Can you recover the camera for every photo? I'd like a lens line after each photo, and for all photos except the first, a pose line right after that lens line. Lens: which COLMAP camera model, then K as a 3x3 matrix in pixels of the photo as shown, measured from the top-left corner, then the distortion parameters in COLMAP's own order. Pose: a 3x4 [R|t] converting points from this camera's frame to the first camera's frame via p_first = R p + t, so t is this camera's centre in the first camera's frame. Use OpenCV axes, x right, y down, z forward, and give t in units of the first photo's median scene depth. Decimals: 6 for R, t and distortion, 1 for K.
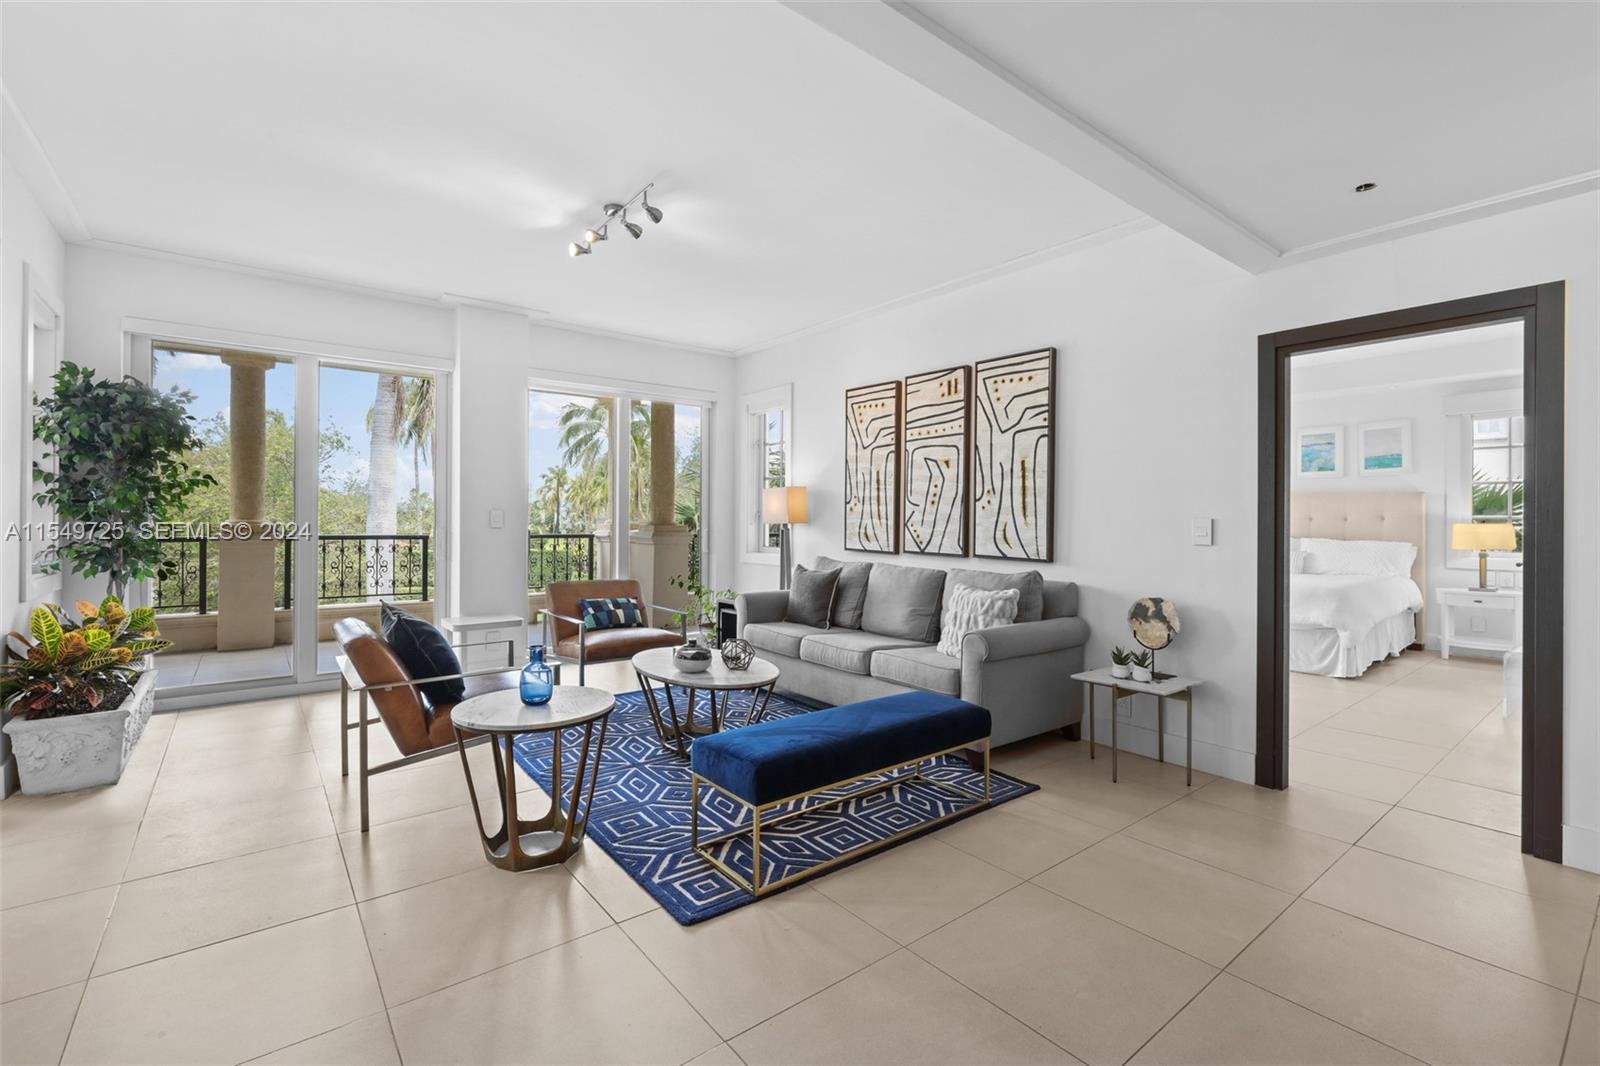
lens RADIAL K [[695.0, 0, 806.5], [0, 695.0, 516.9], [0, 0, 1]] dist [-0.005093, 0.000706]
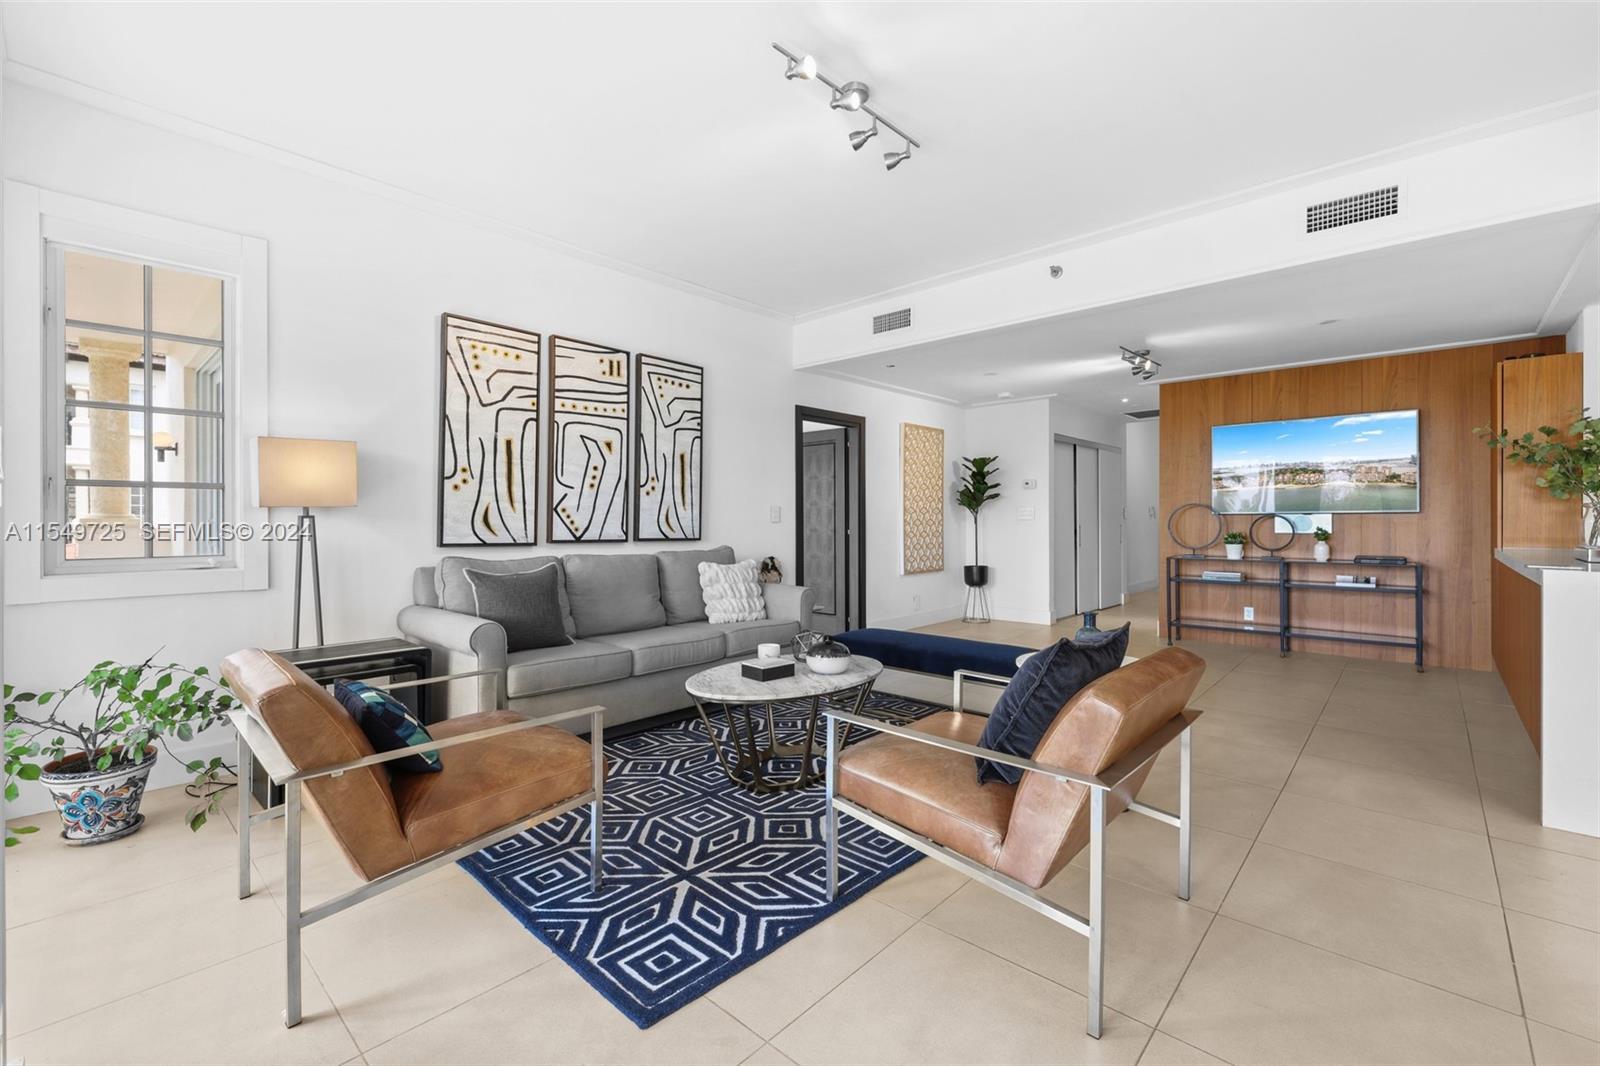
lens RADIAL K [[695.0, 0, 799.9], [0, 695.0, 523.2], [0, 0, 1]] dist [-0.005093, 0.000706]
pose [[-0.160005, -0.013653, 0.987022, -0.850324], [-0.006957, 0.999895, 0.012703, 0.017190], [-0.987092, -0.004834, -0.160084, 0.959465]]
